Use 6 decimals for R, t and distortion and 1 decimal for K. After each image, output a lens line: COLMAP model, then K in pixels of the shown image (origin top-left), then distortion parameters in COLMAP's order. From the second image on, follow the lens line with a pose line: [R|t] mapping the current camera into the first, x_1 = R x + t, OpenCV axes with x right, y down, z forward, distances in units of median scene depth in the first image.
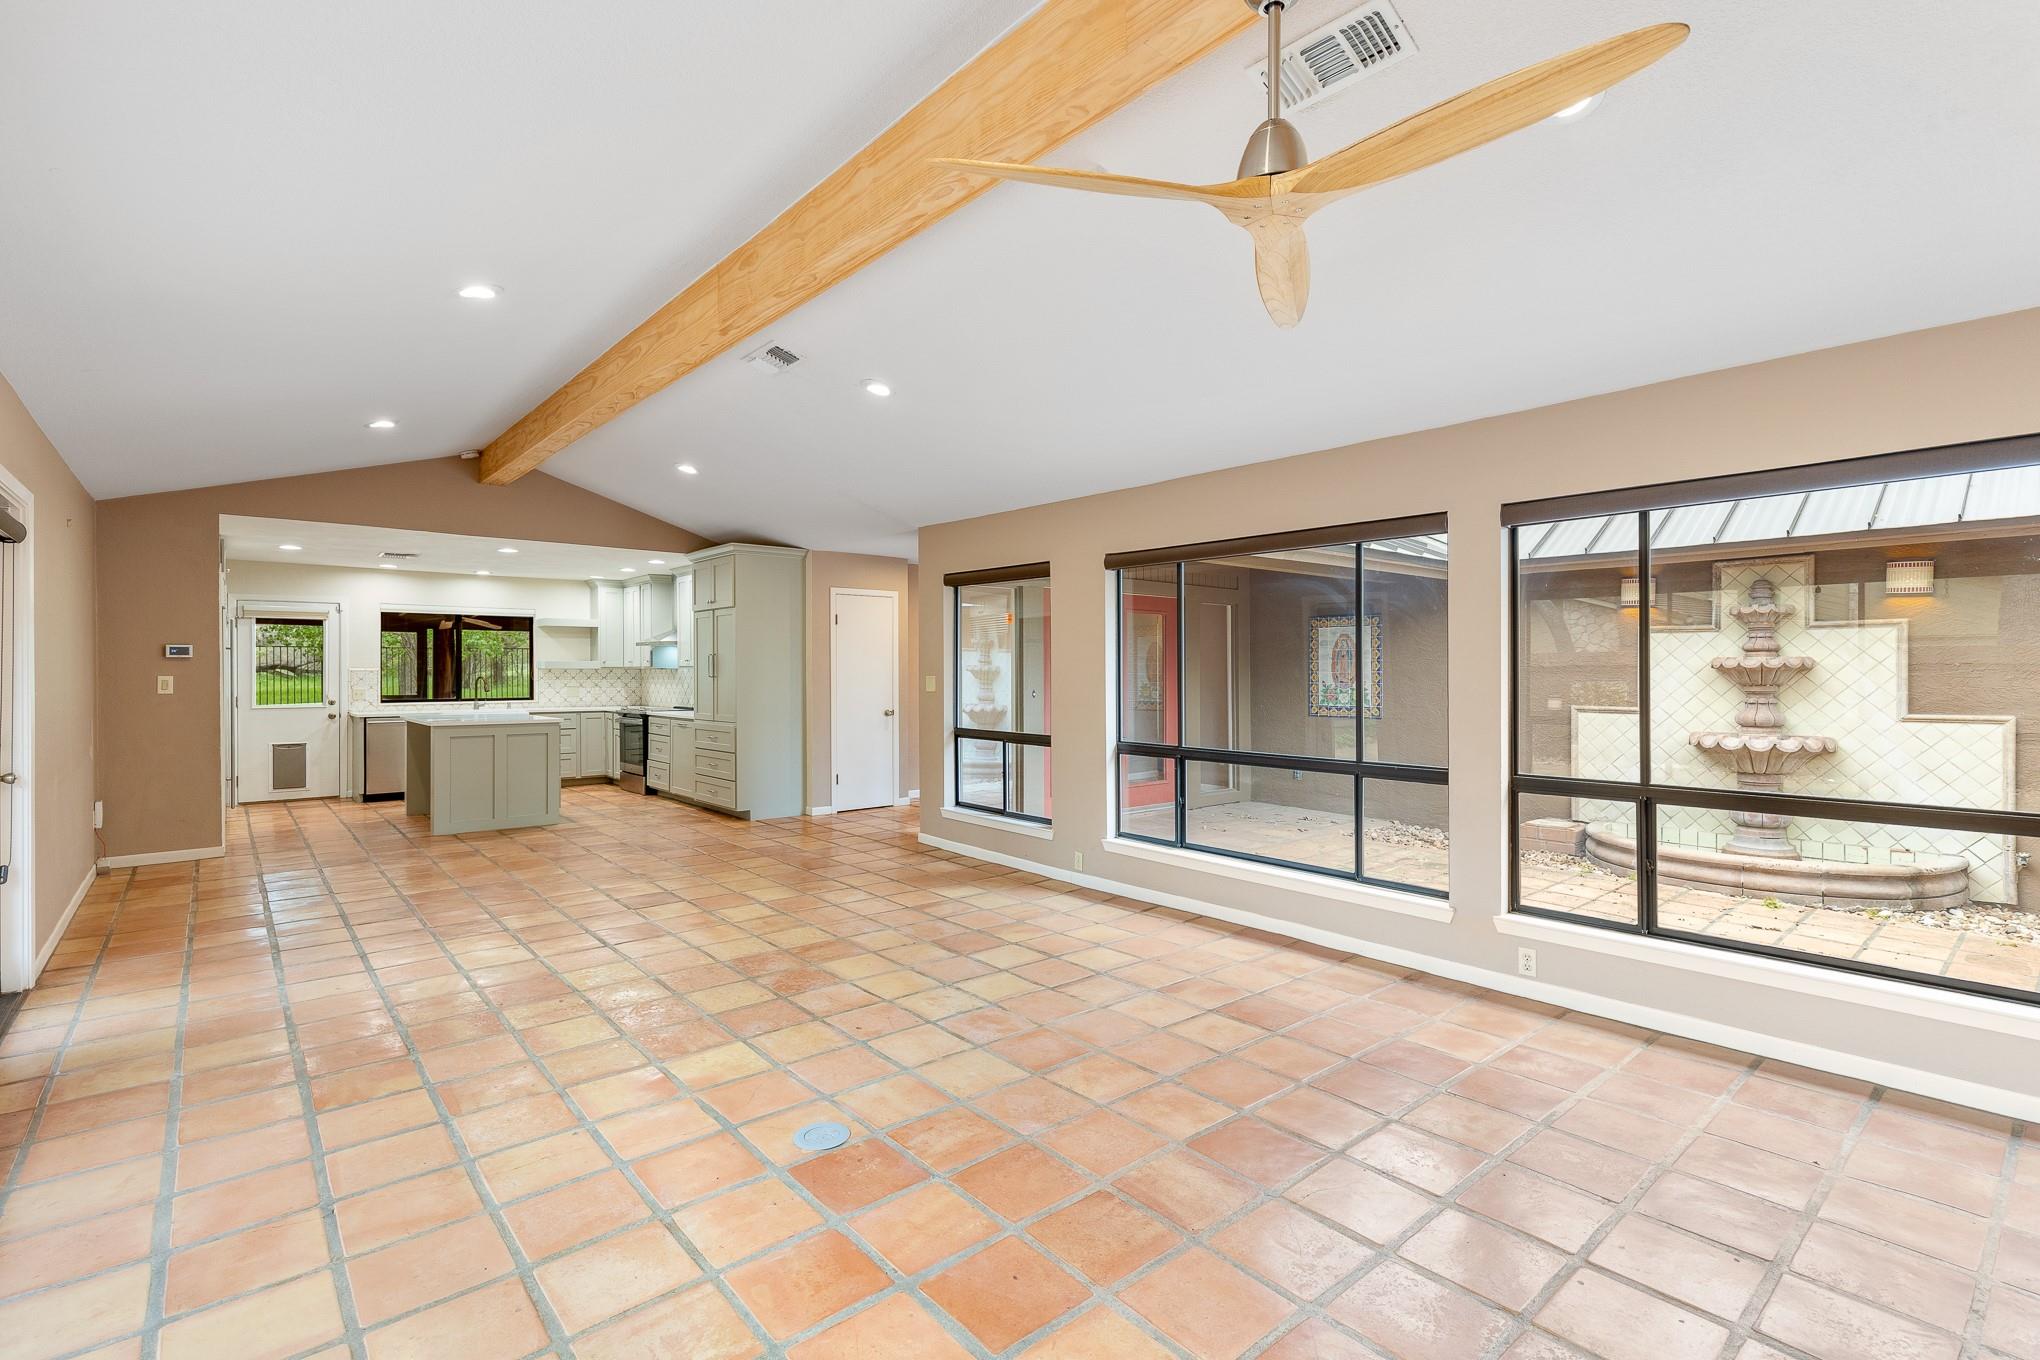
lens RADIAL K [[938.8, 0, 1027.6], [0, 938.8, 676.0], [0, 0, 1]] dist [0.013875, -0.001476]
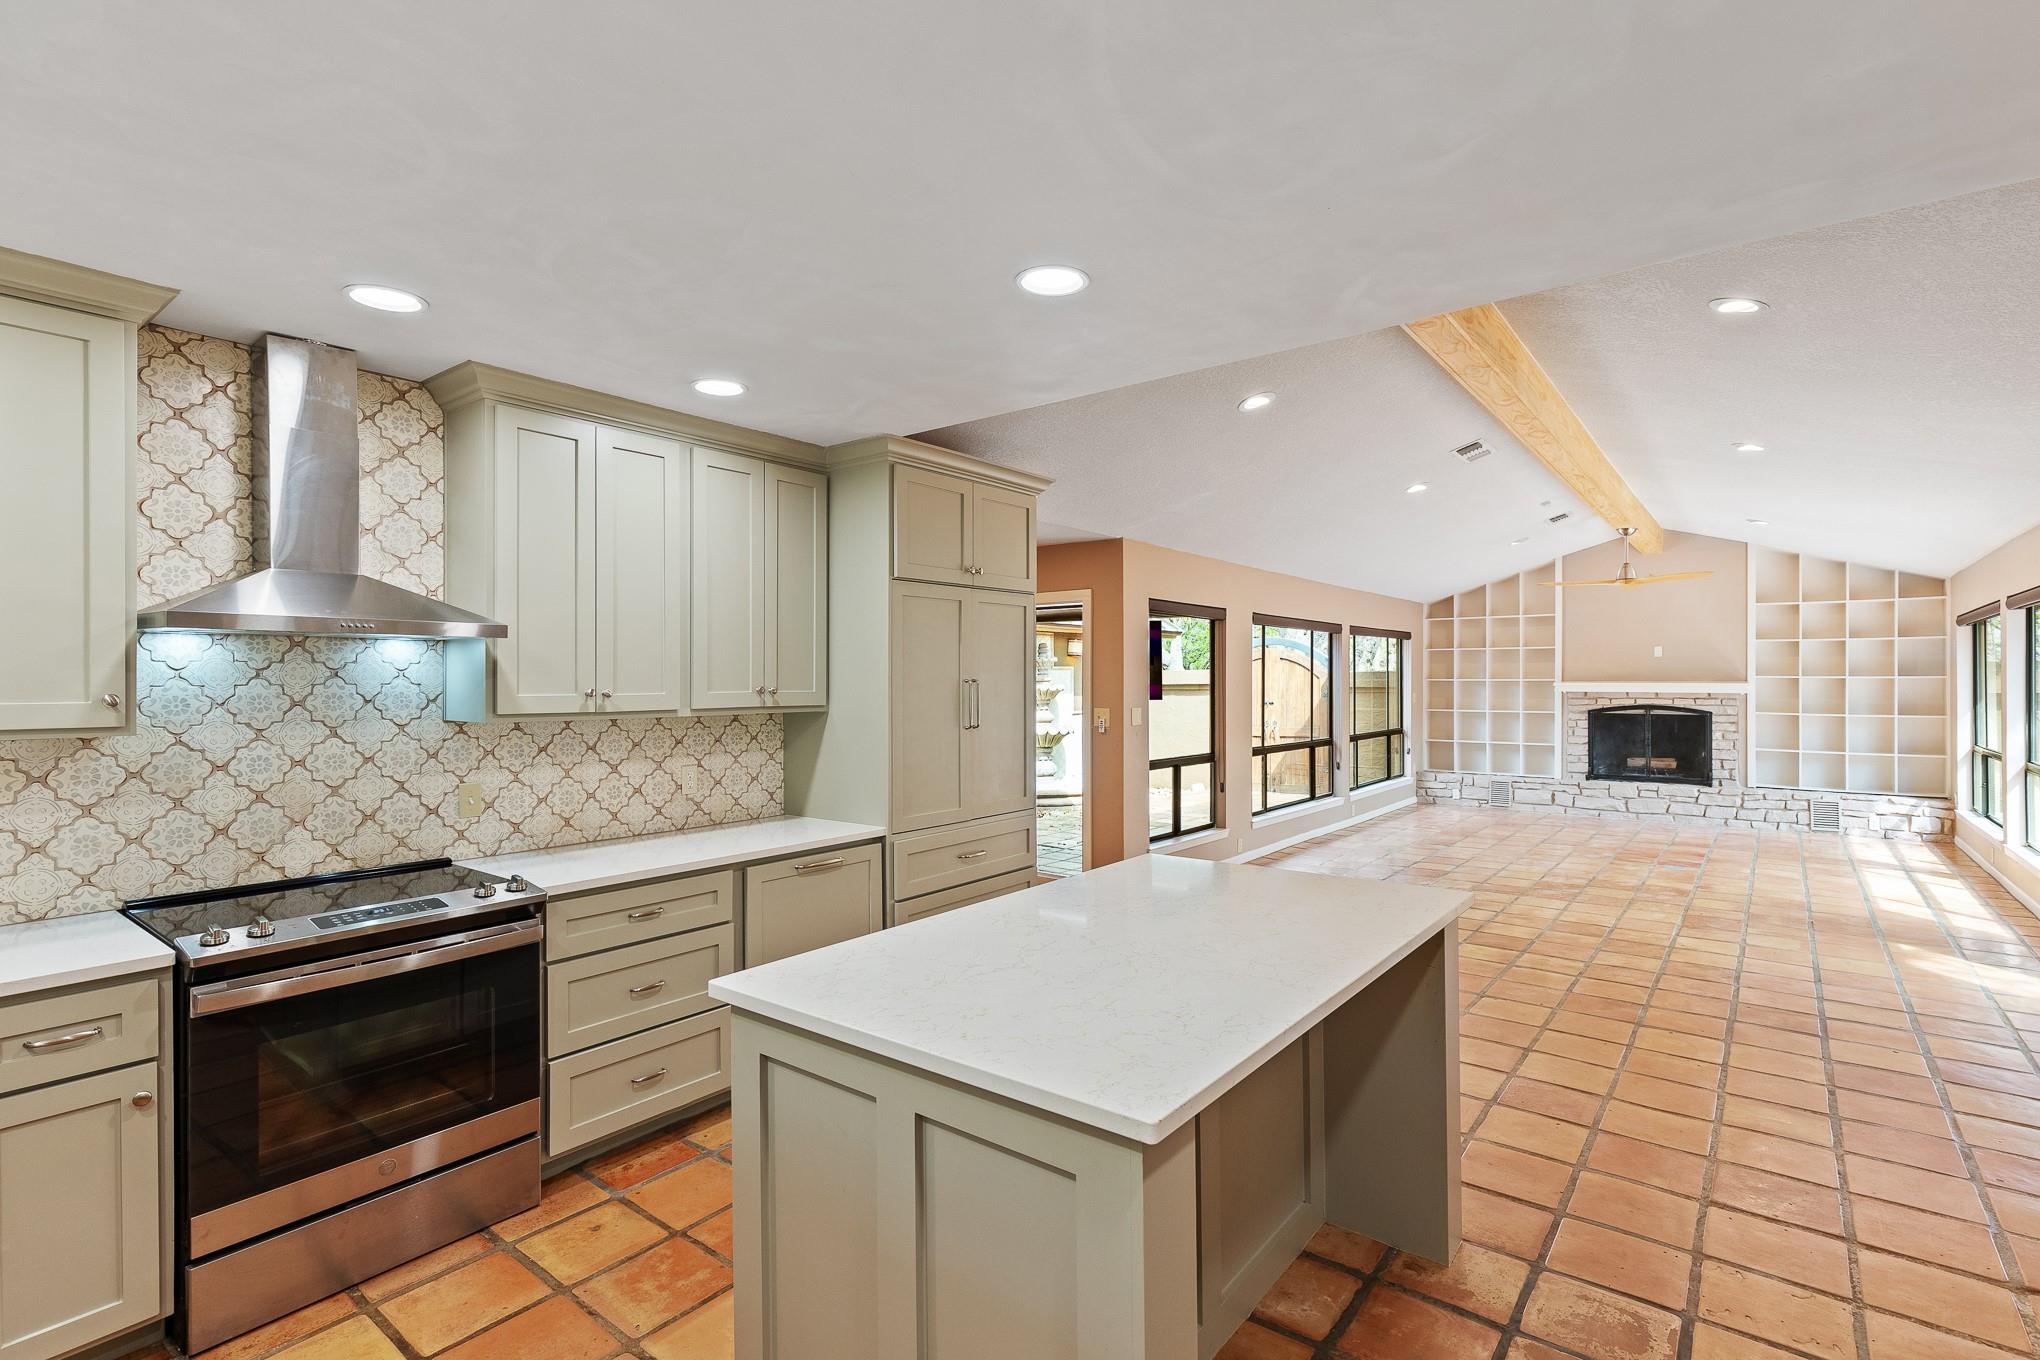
lens RADIAL K [[938.8, 0, 1022.5], [0, 938.8, 682.2], [0, 0, 1]] dist [0.013875, -0.001476]
pose [[-0.191107, 0.004450, 0.981559, -0.674306], [0.012179, 0.999923, -0.002162, -0.017612], [-0.981494, 0.011541, -0.191147, 0.888198]]
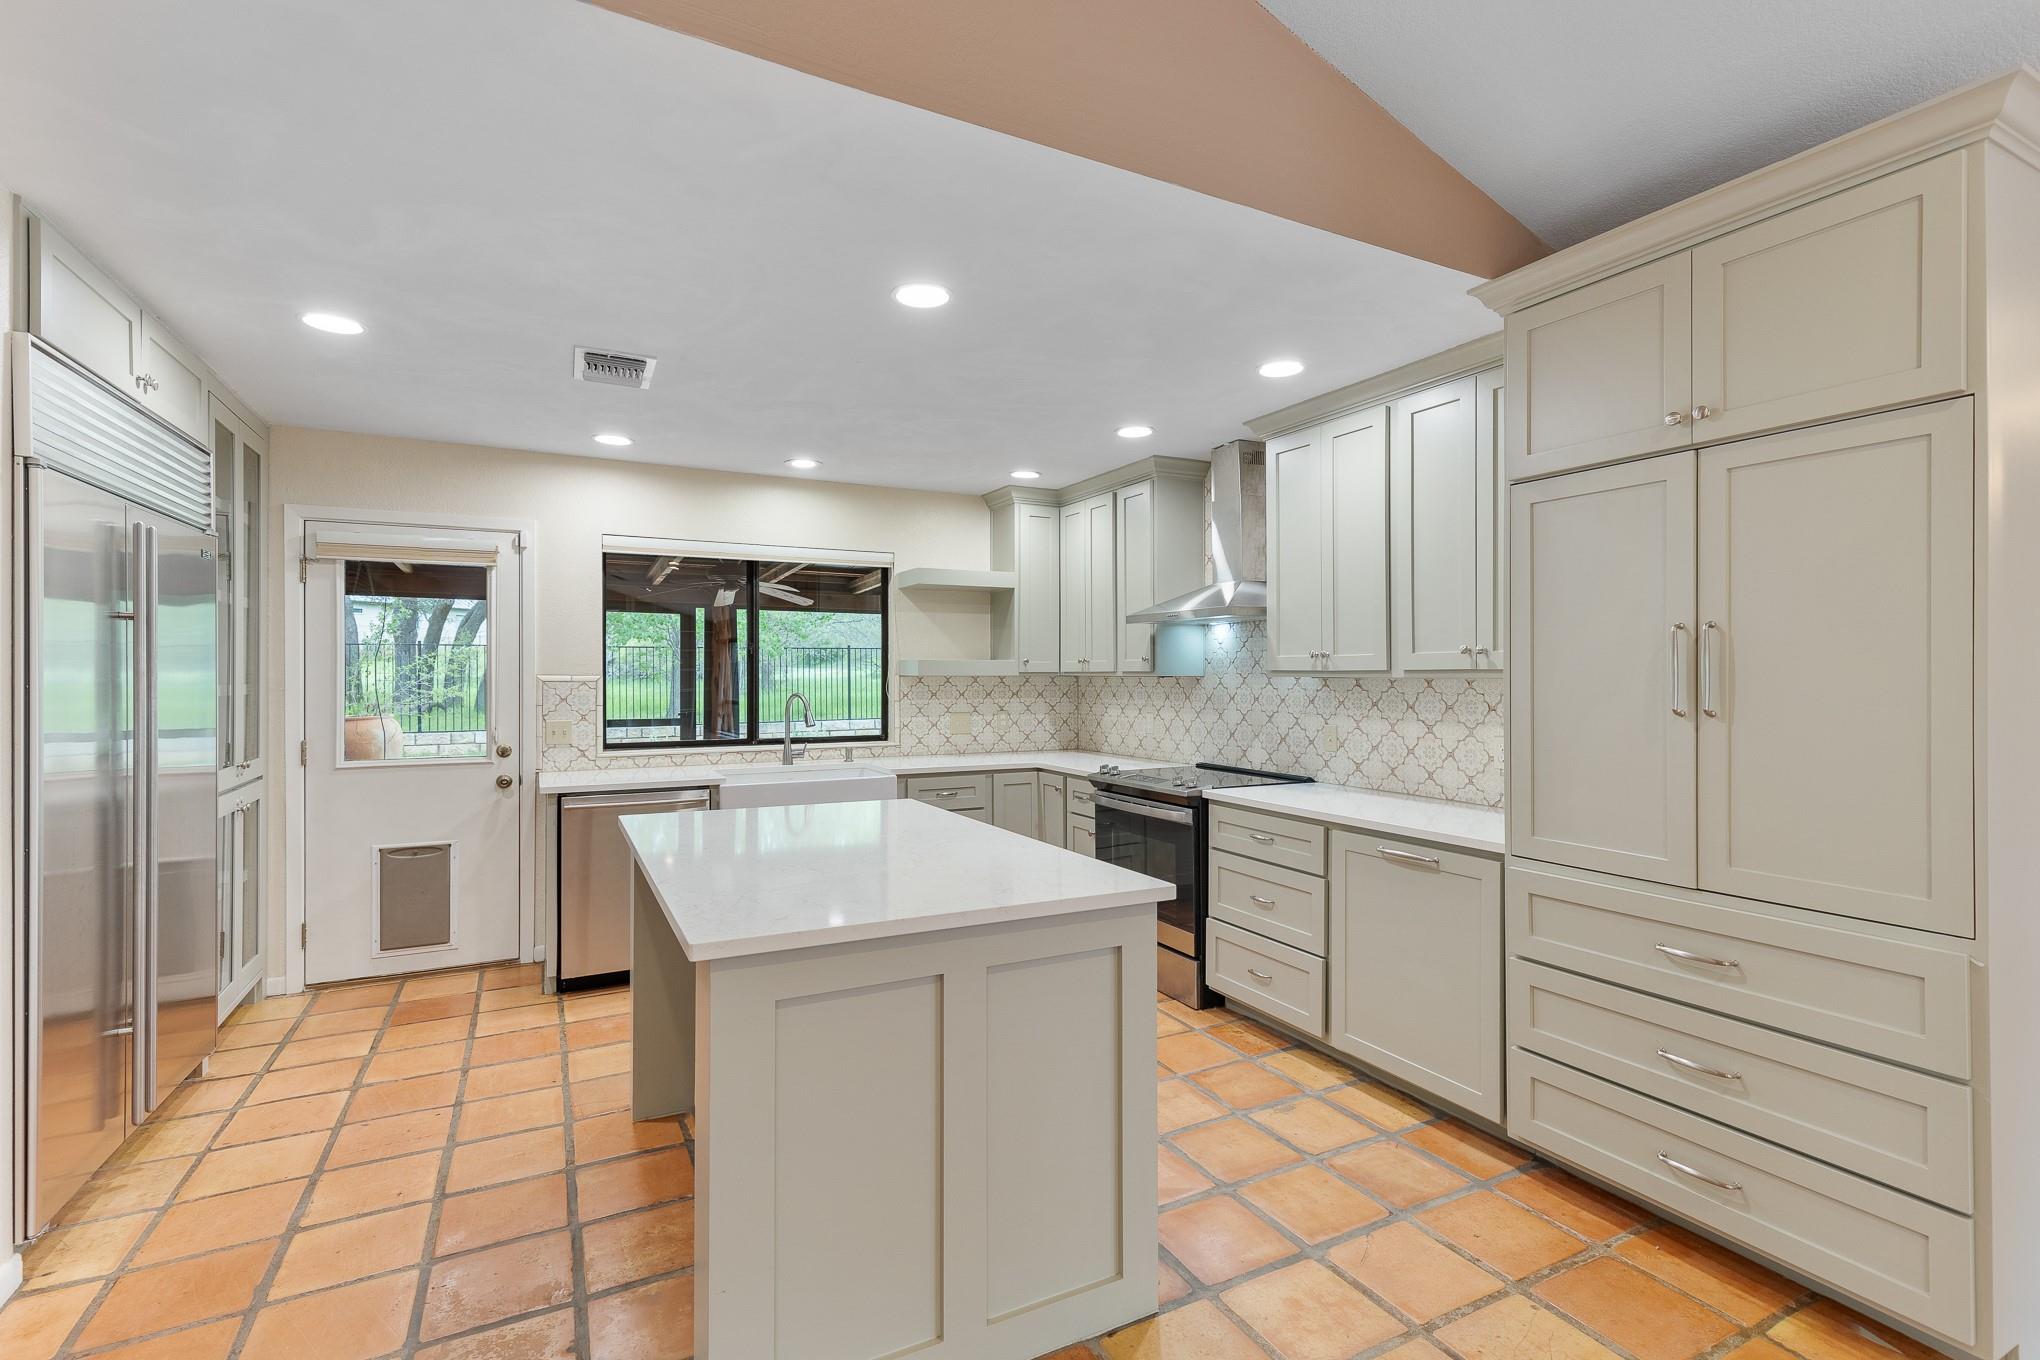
lens RADIAL K [[938.8, 0, 1033.7], [0, 938.8, 674.5], [0, 0, 1]] dist [0.013875, -0.001476]
pose [[0.974904, 0.000854, -0.222626, -0.375513], [-0.001789, 0.999990, -0.003997, -0.007302], [0.222620, 0.004295, 0.974896, 0.595201]]
